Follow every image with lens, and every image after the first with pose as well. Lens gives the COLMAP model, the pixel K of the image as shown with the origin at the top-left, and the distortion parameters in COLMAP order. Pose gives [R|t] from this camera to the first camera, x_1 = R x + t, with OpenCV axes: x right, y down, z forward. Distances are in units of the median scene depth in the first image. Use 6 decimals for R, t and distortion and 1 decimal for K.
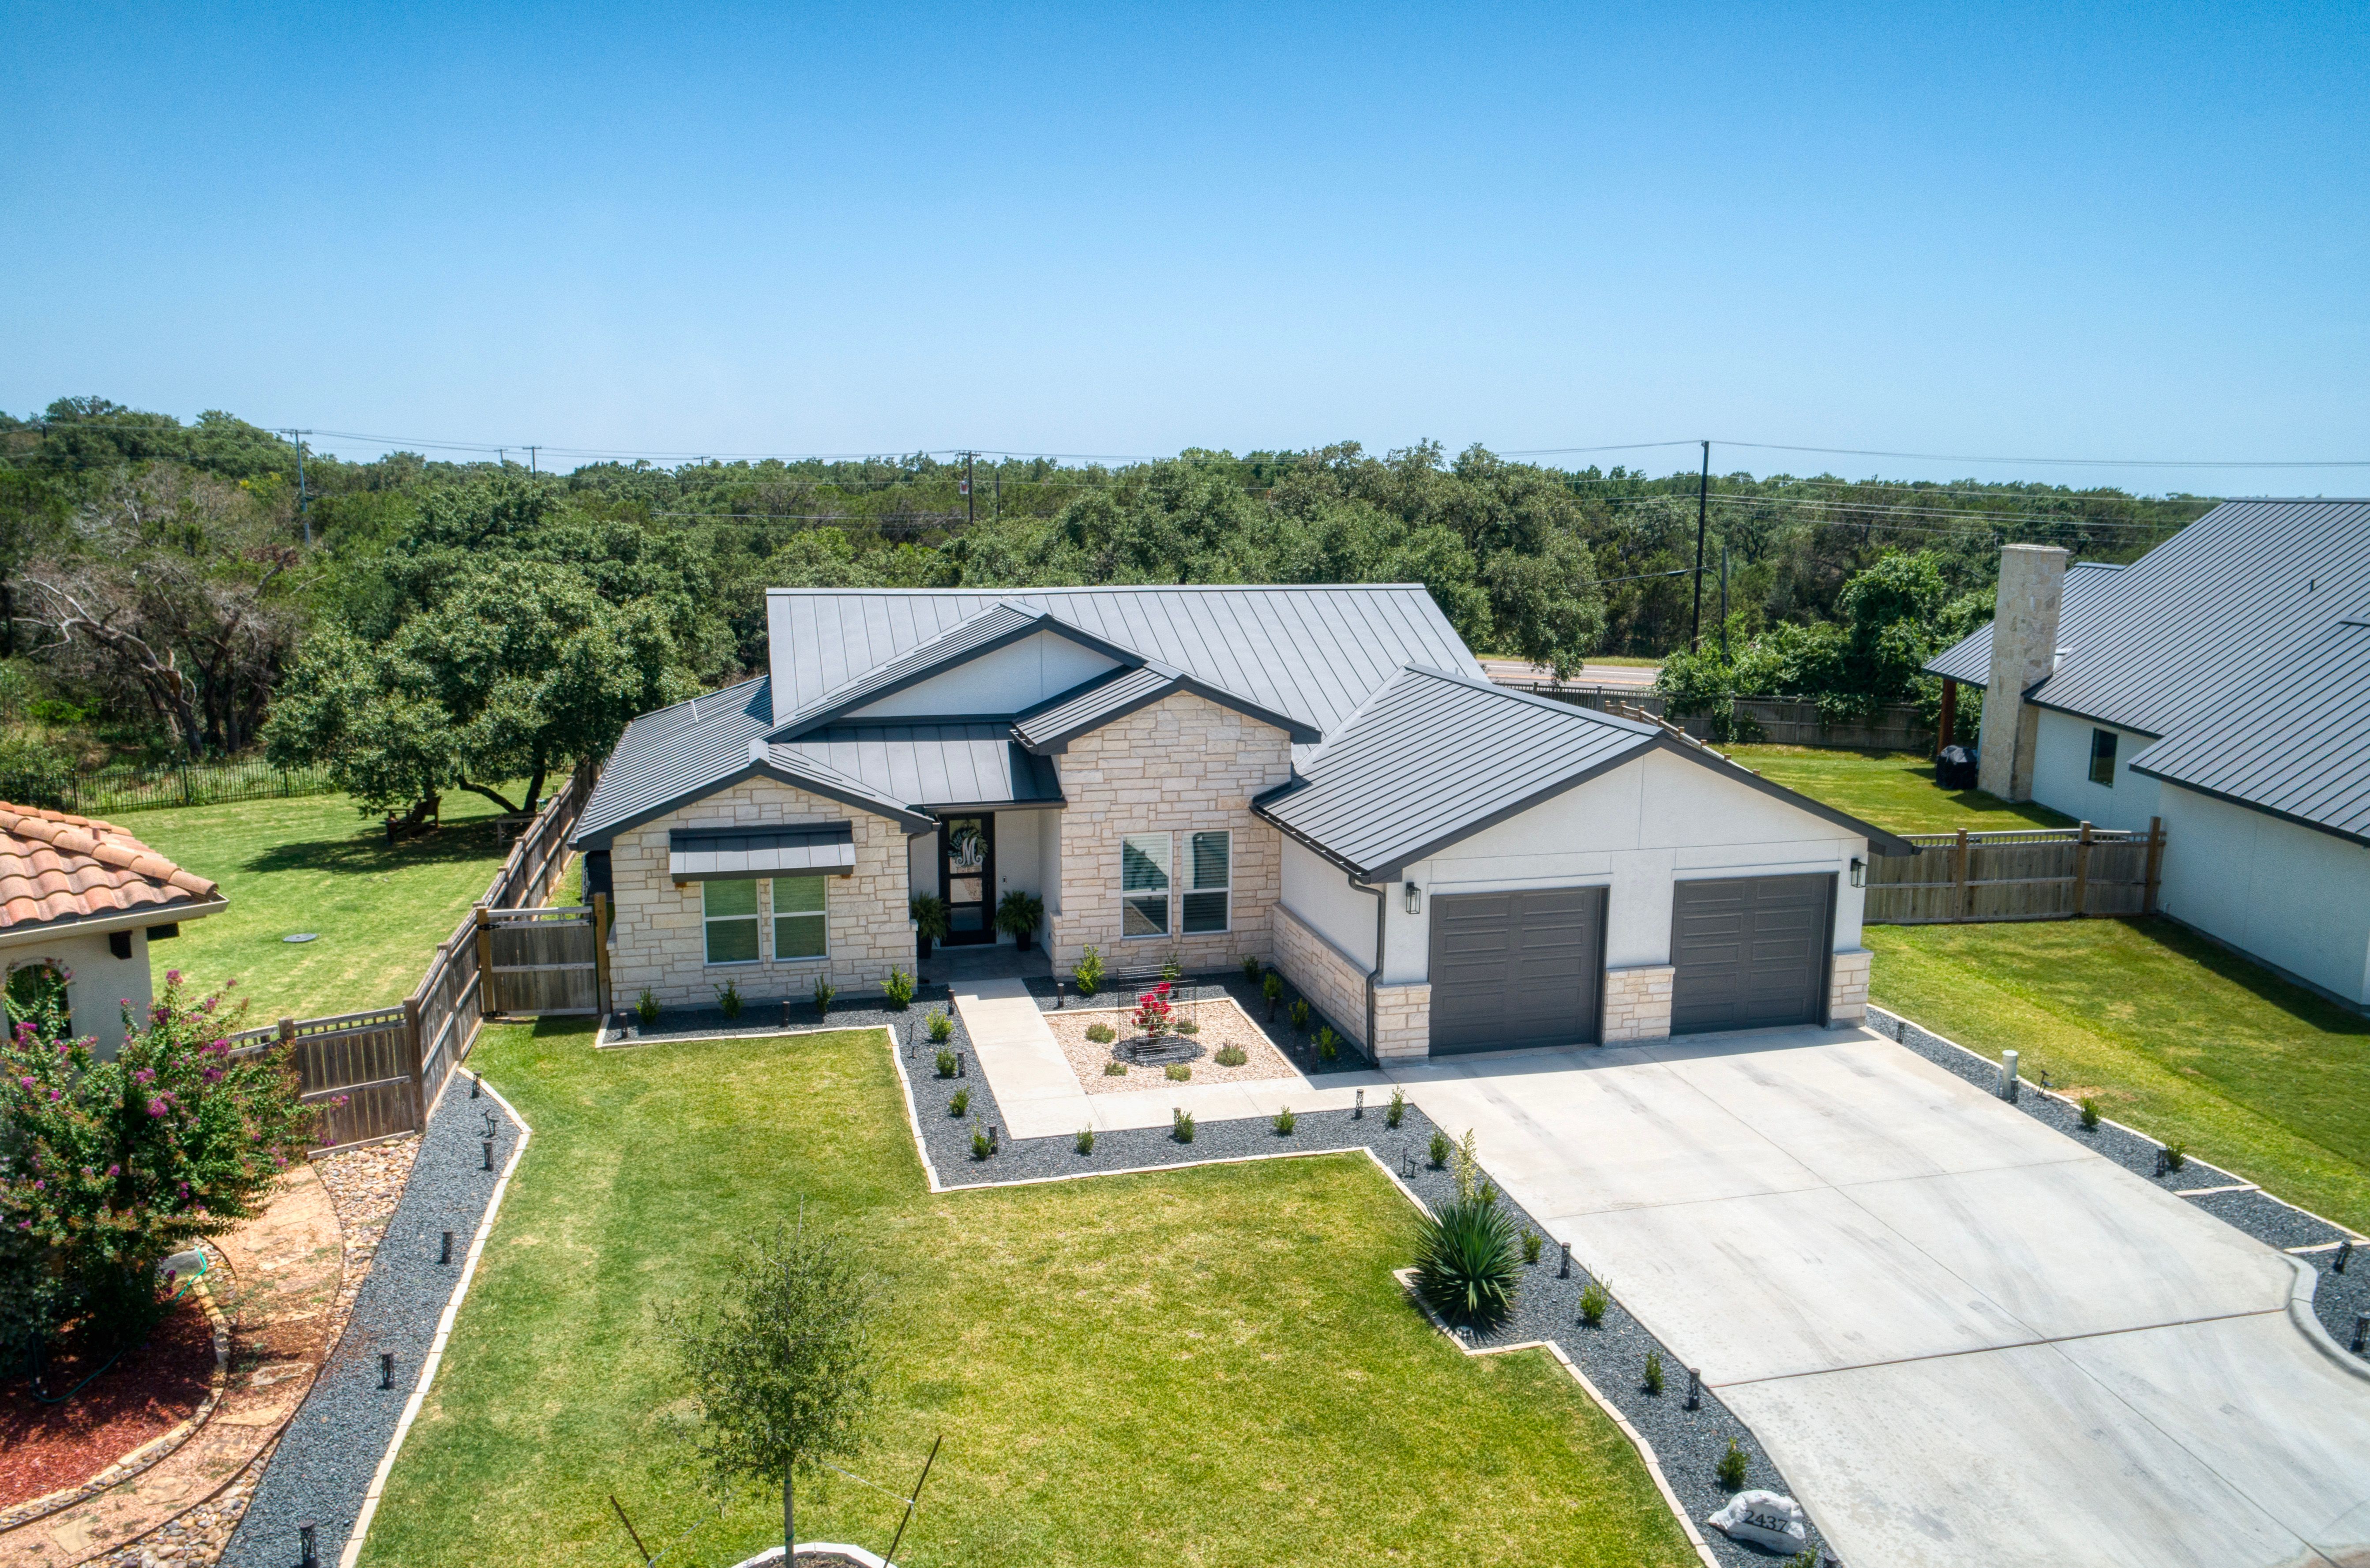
lens RADIAL K [[1621.8, 0, 1185.0], [0, 1621.8, 784.0], [0, 0, 1]] dist [0.001818, 0.002091]
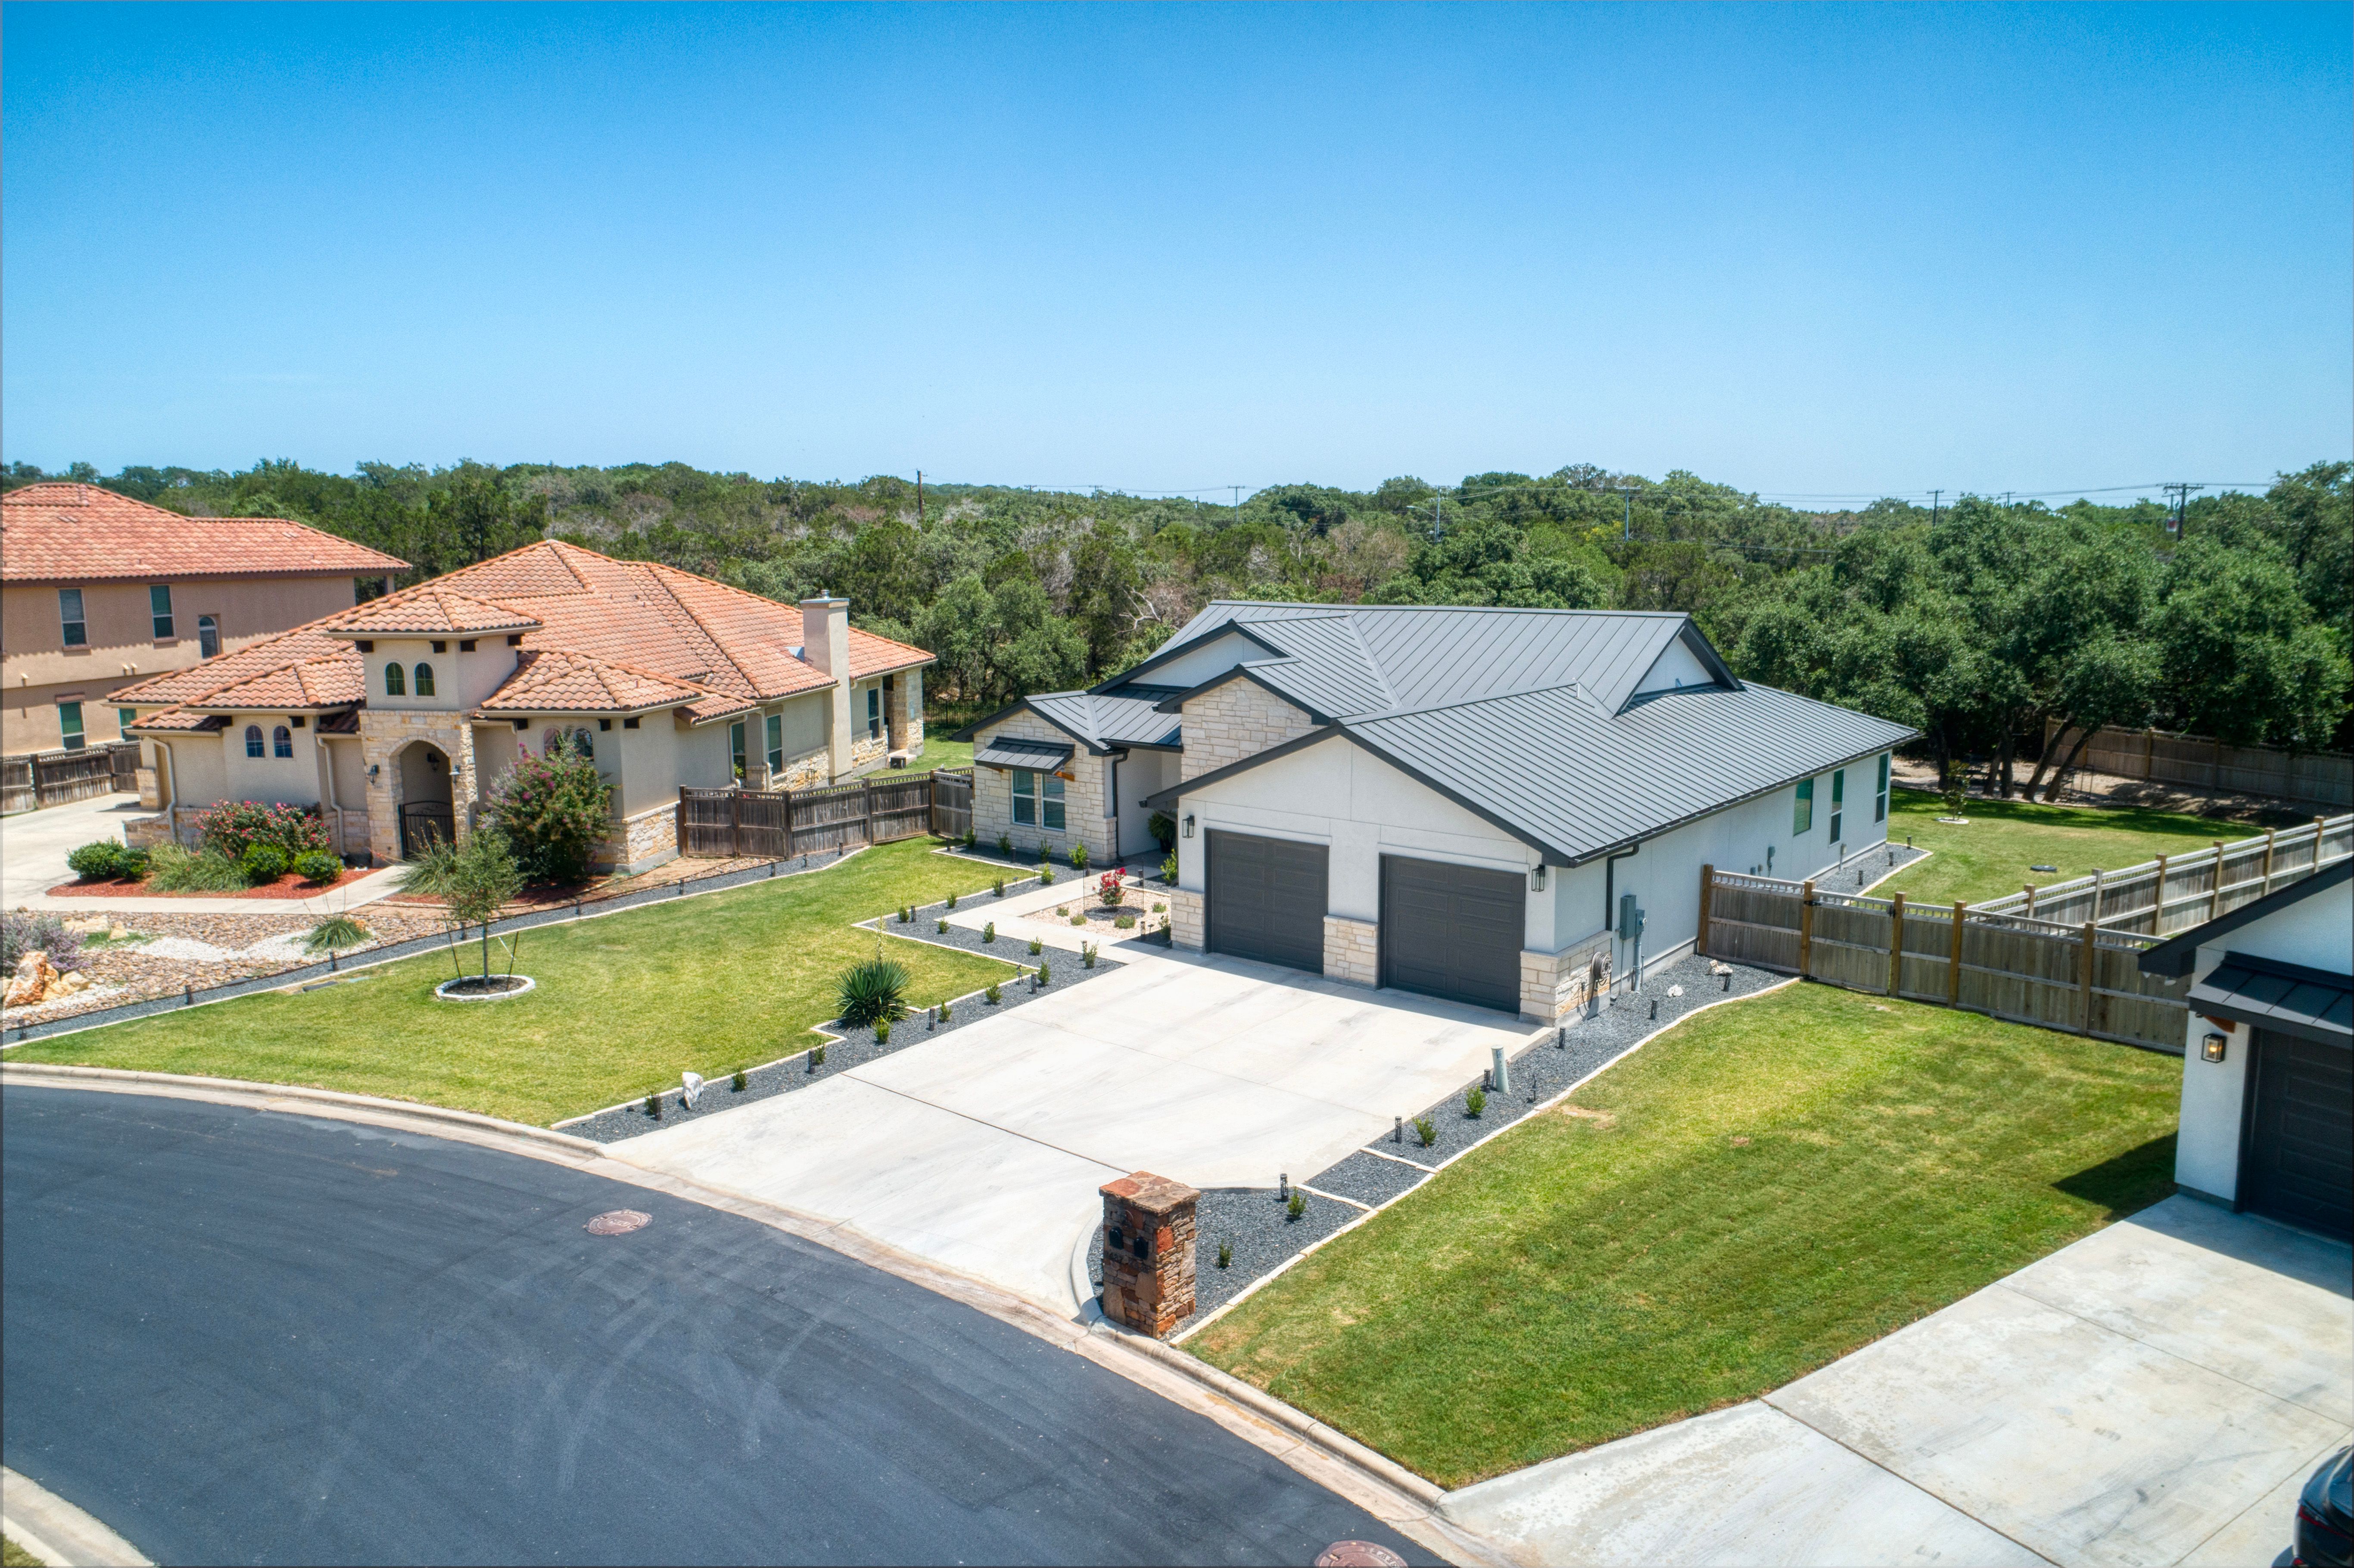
lens RADIAL K [[1560.9, 0, 1177.0], [0, 1560.9, 784.0], [0, 0, 1]] dist [-0.004166, -0.000409]
pose [[0.590216, 0.116627, -0.798776, 1.120179], [-0.132645, 0.990070, 0.046546, -0.023745], [0.796272, 0.078481, 0.599826, 0.191926]]
